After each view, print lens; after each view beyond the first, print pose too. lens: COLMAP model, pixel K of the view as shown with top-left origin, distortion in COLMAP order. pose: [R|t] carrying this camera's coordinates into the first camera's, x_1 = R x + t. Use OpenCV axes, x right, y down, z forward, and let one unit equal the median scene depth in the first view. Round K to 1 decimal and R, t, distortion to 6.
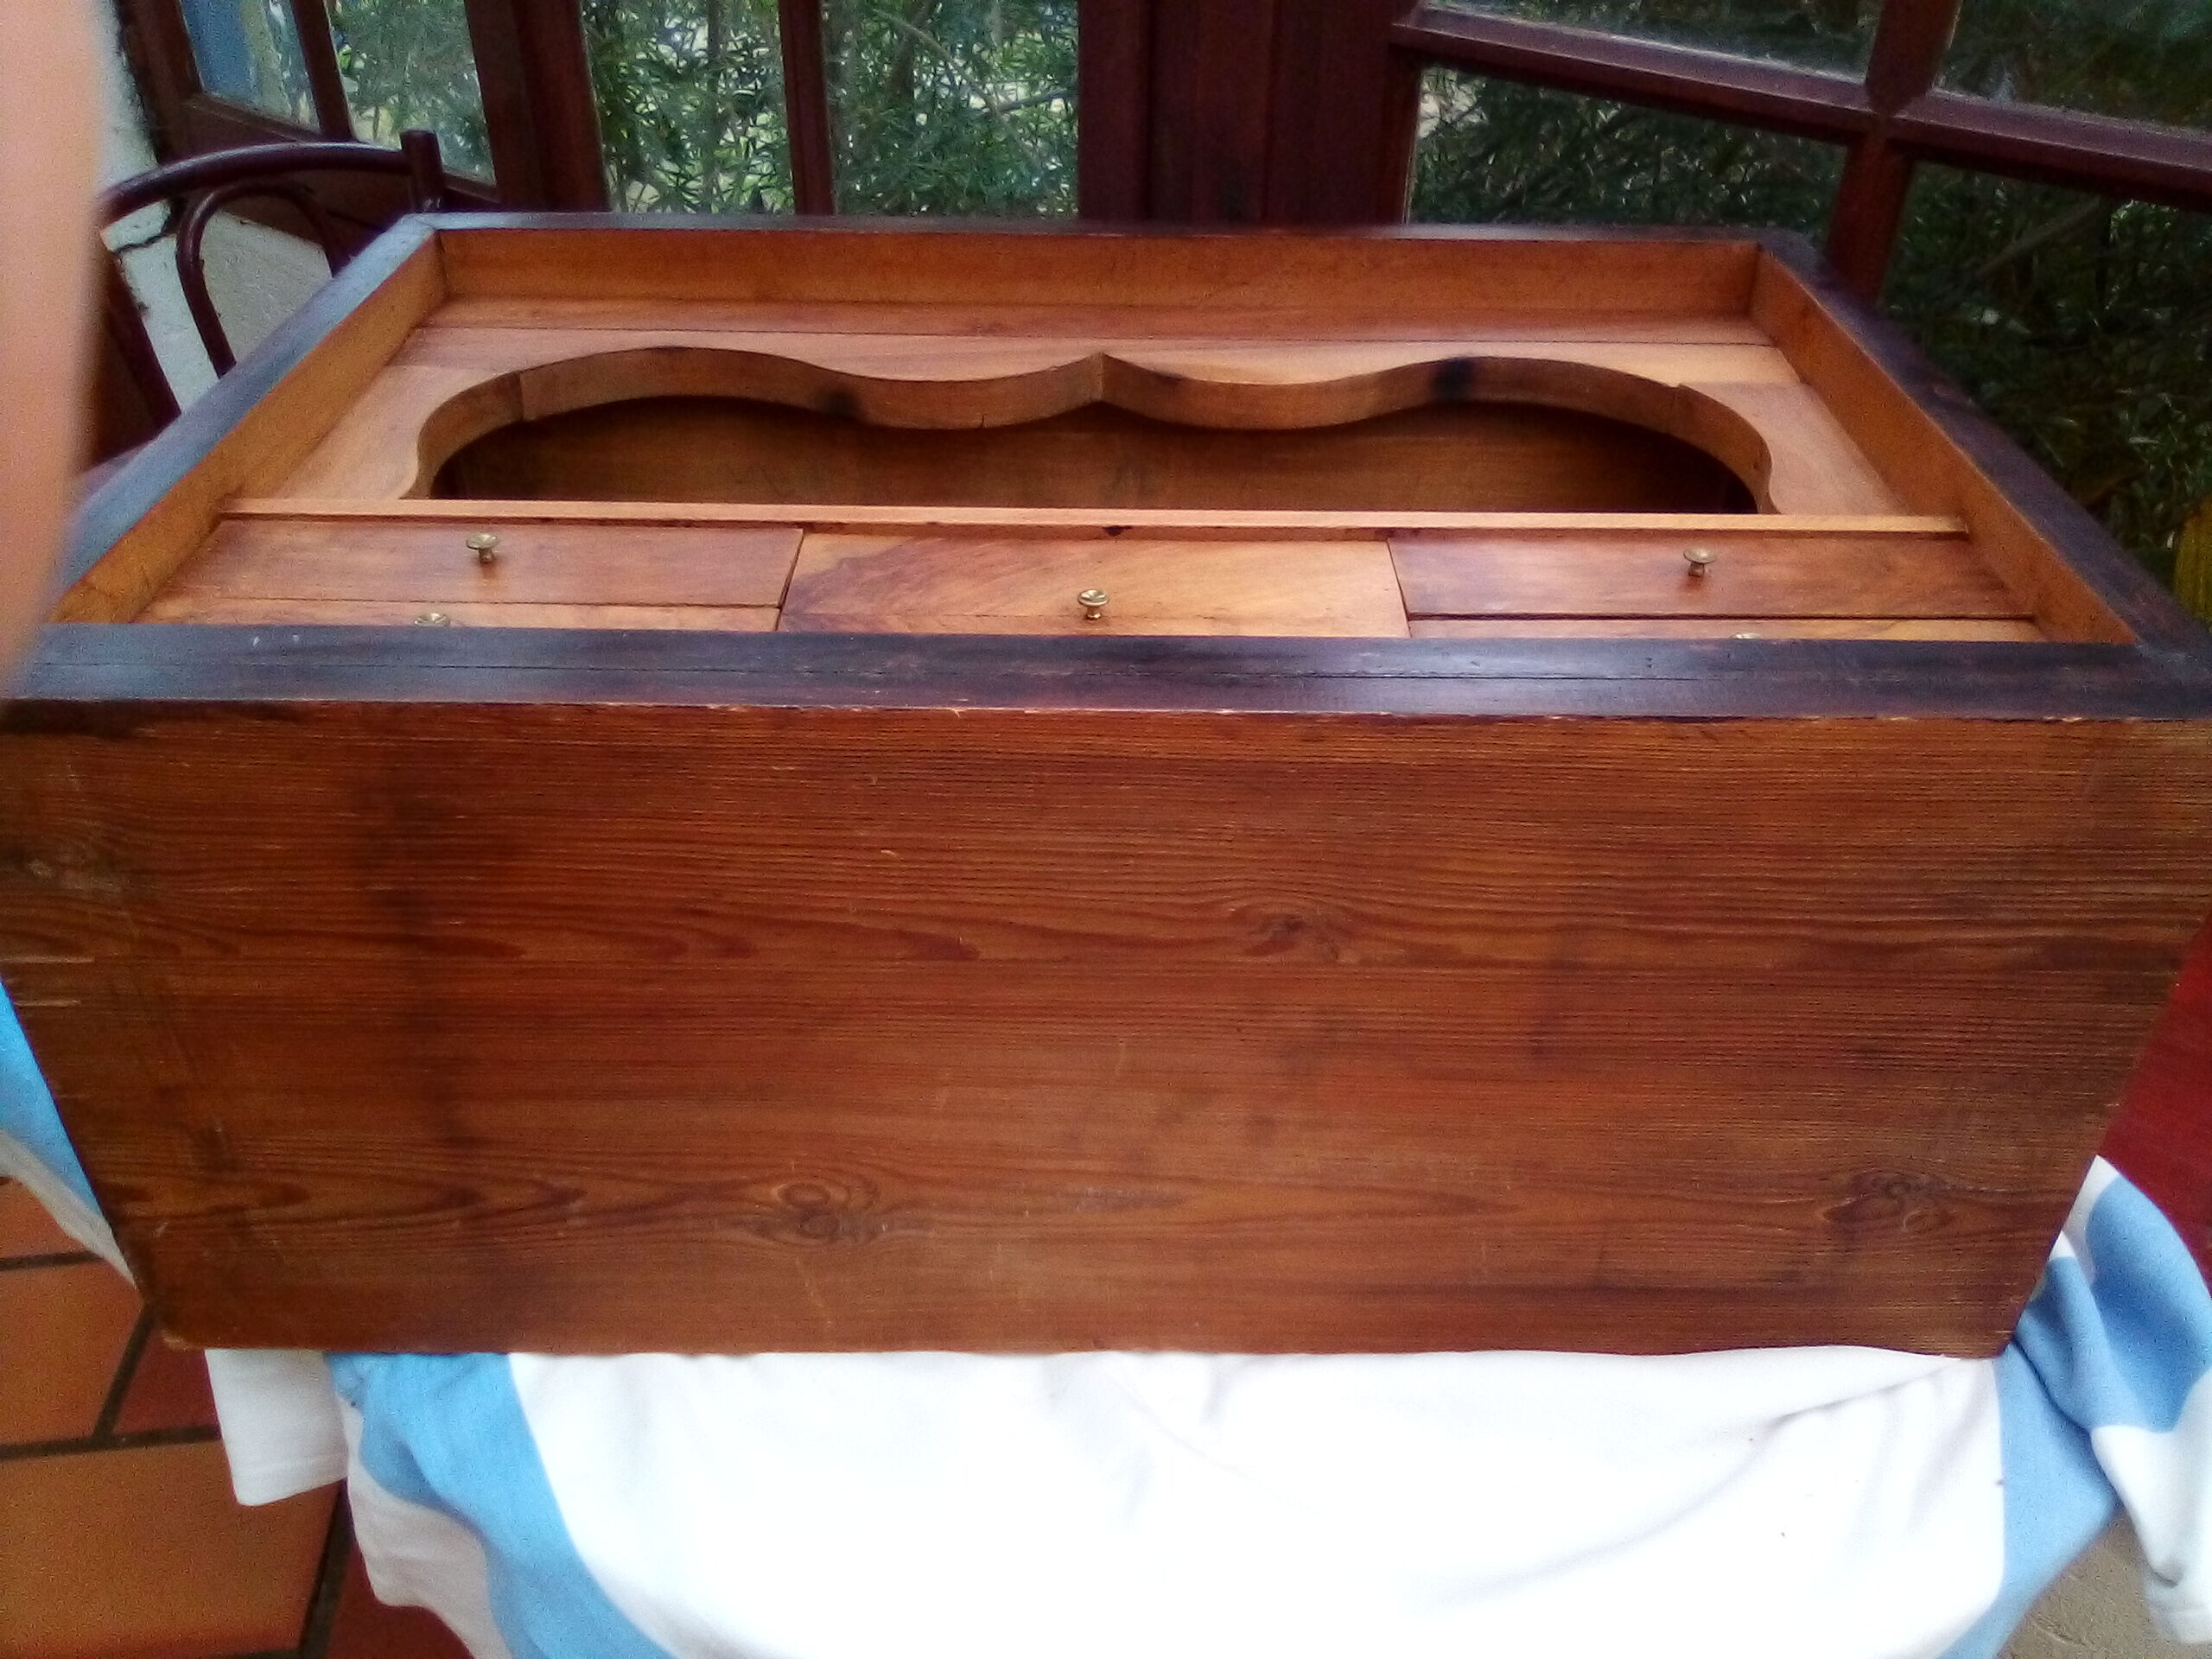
lens RADIAL K [[1631.3, 0, 1106.0], [0, 1631.3, 829.5], [0, 0, 1]] dist [-0.008273, -0.010155]
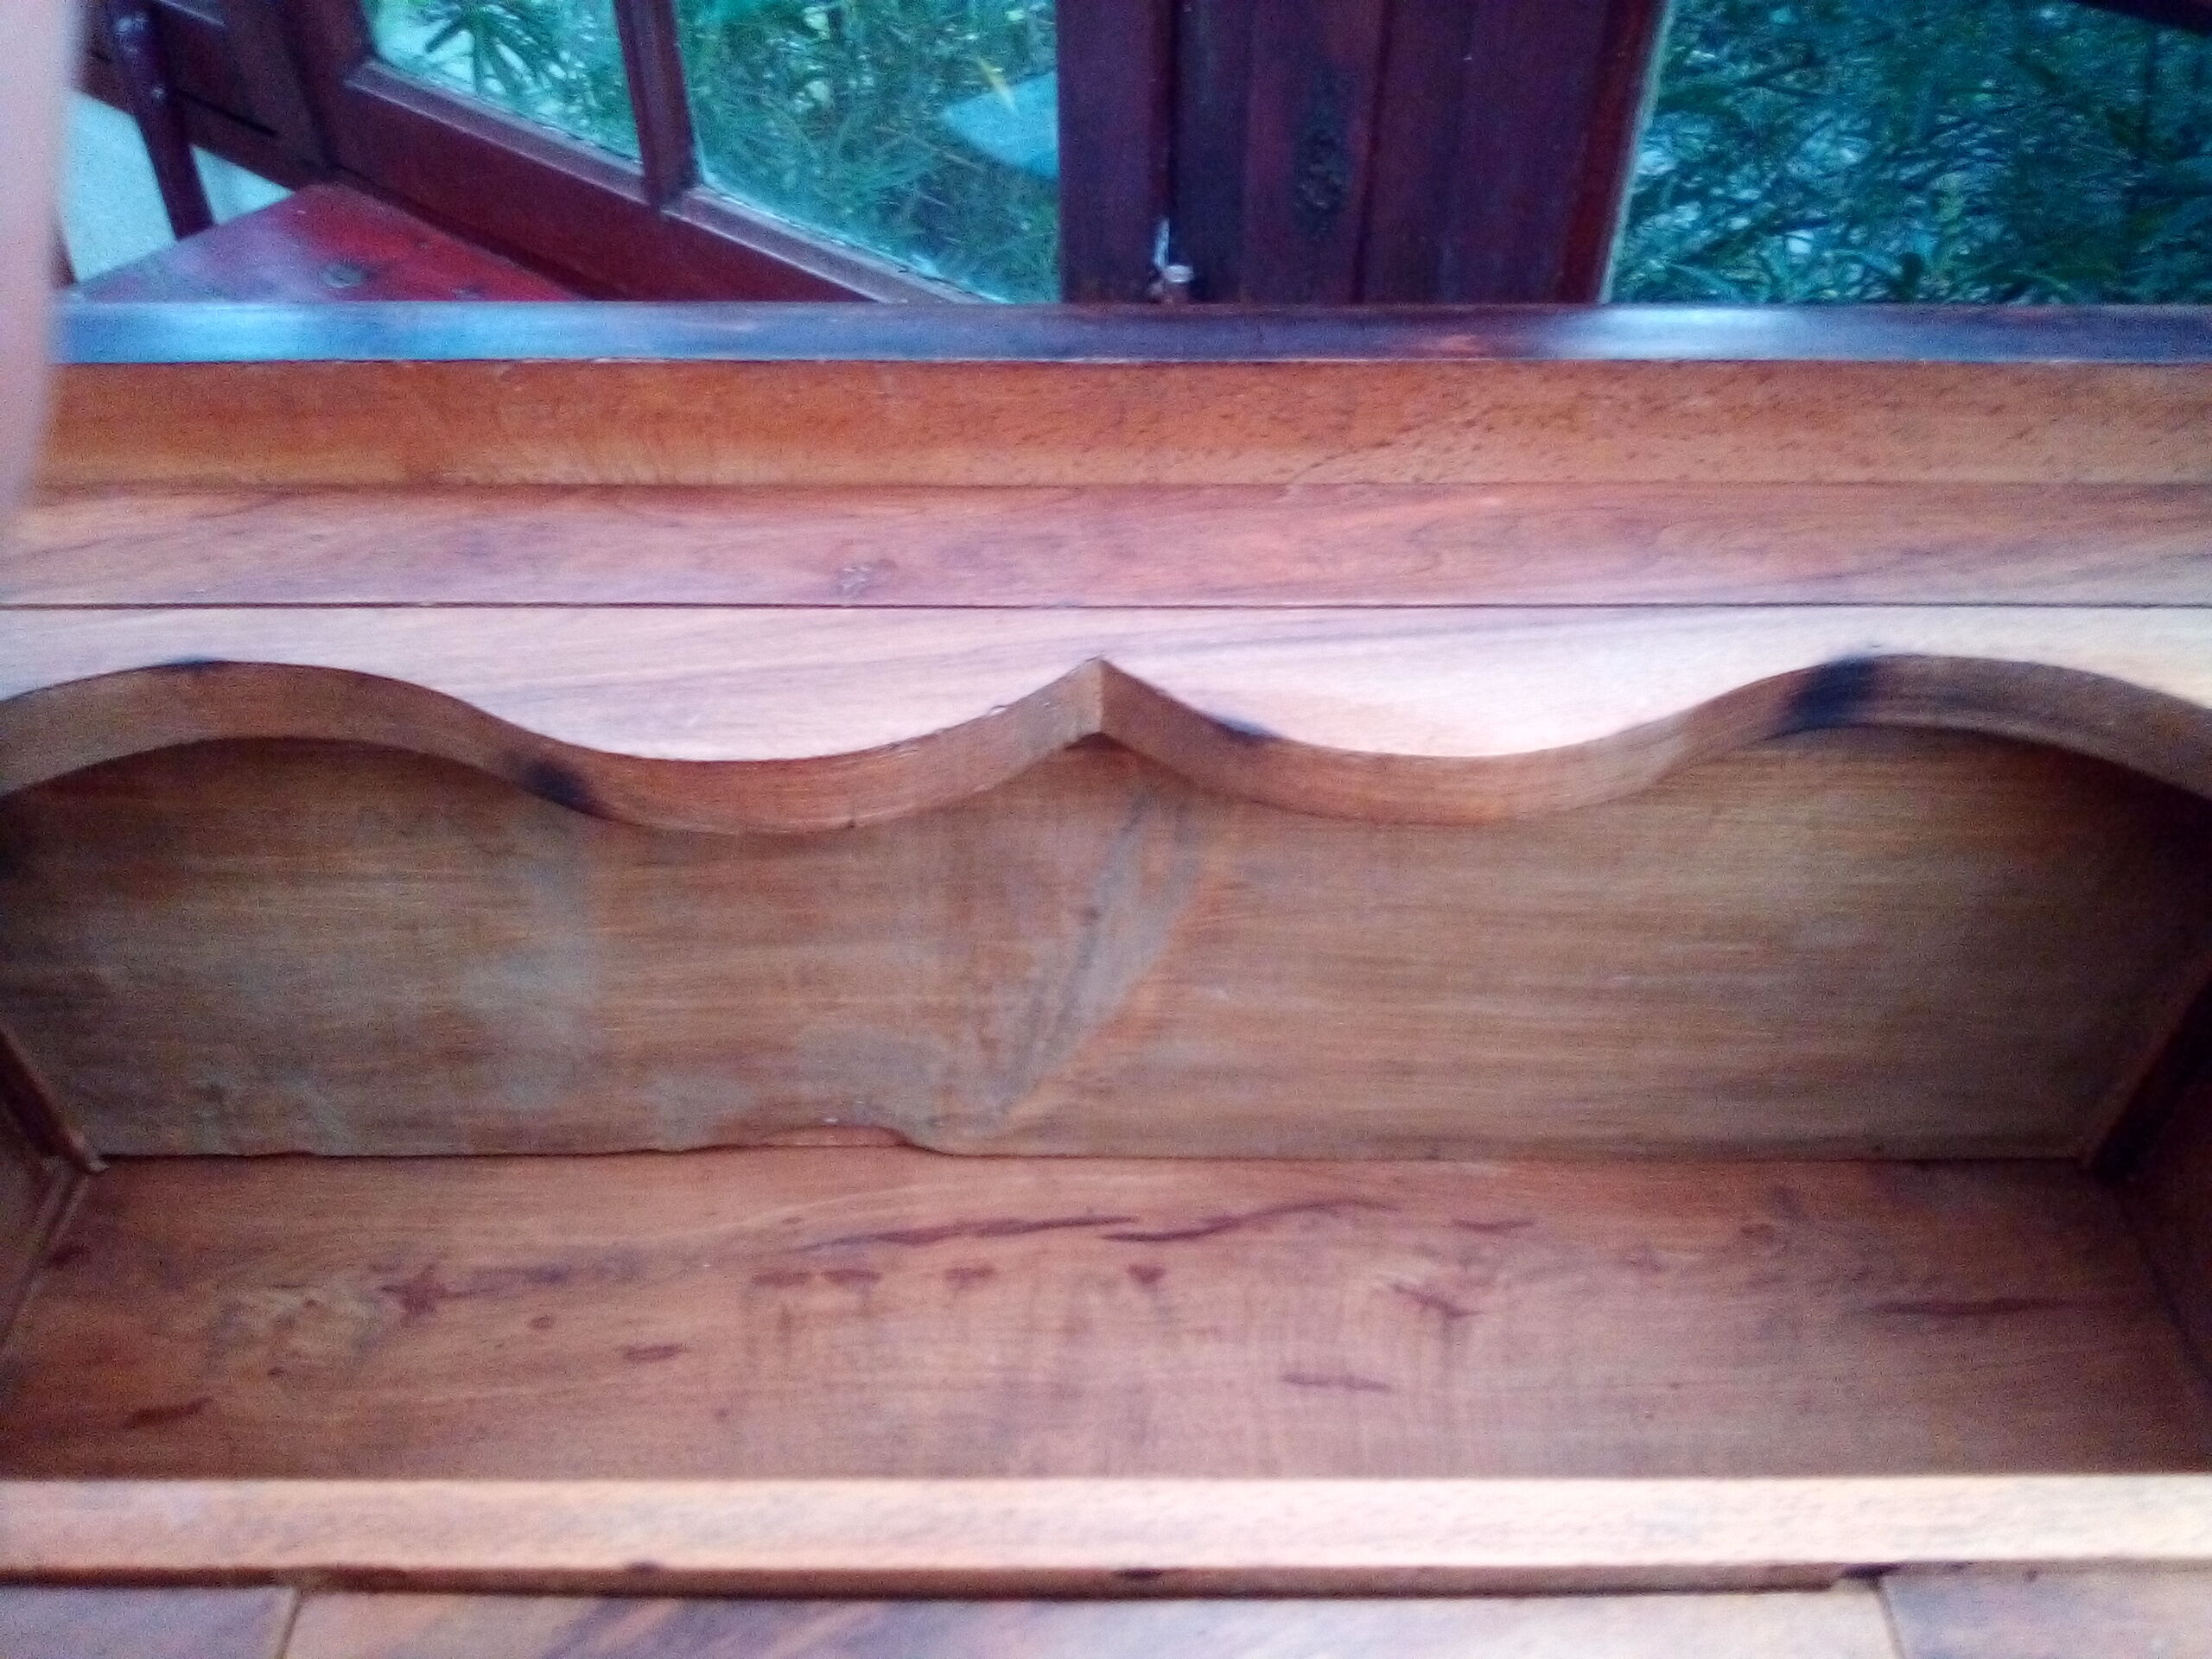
lens RADIAL K [[1631.3, 0, 1106.0], [0, 1631.3, 829.5], [0, 0, 1]] dist [-0.008273, -0.010155]
pose [[0.999870, -0.015417, -0.004677, 0.000833], [0.015978, 0.986142, 0.165134, -0.305926], [0.002066, -0.165187, 0.986260, 0.495910]]
